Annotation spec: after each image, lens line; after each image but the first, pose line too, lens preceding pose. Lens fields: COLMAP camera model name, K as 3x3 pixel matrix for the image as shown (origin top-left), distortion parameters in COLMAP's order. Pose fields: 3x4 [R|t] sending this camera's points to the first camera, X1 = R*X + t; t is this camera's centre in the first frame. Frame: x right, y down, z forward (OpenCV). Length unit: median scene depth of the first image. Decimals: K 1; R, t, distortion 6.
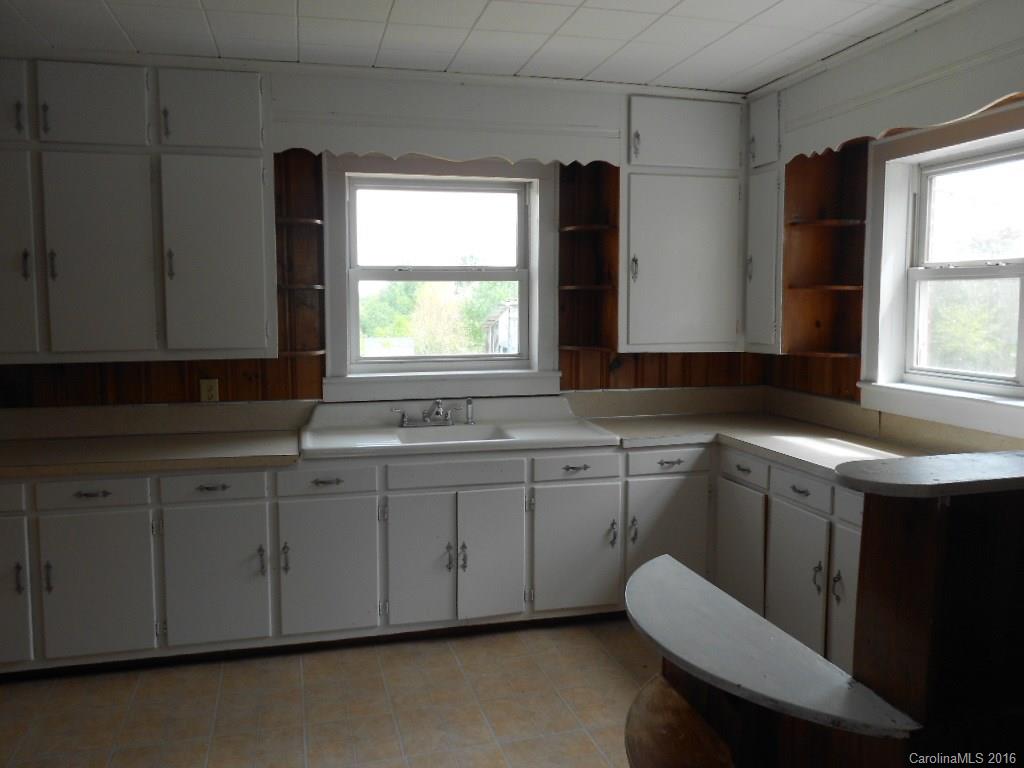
lens RADIAL K [[868.4, 0, 510.8], [0, 868.4, 386.9], [0, 0, 1]] dist [0.067616, -0.019872]
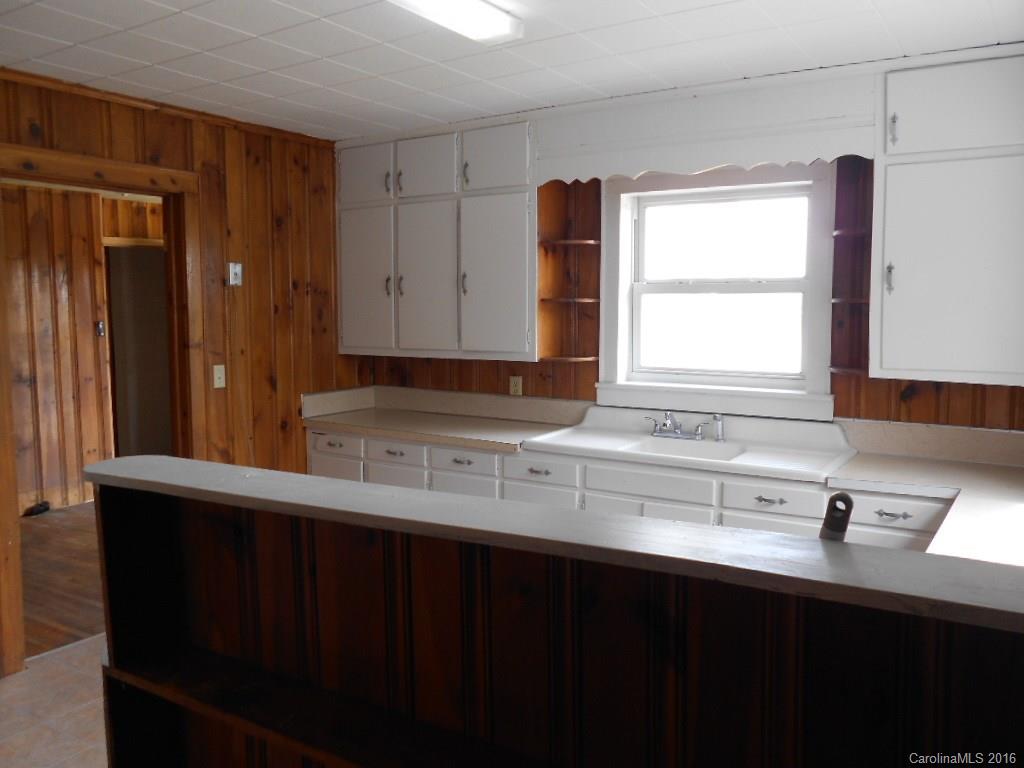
lens RADIAL K [[868.4, 0, 509.0], [0, 868.4, 380.2], [0, 0, 1]] dist [0.067616, -0.019872]
pose [[0.685173, 0.067320, -0.725263, 0.526906], [-0.082199, 0.996505, 0.014841, -0.021560], [0.723728, 0.049447, 0.688312, 0.167893]]
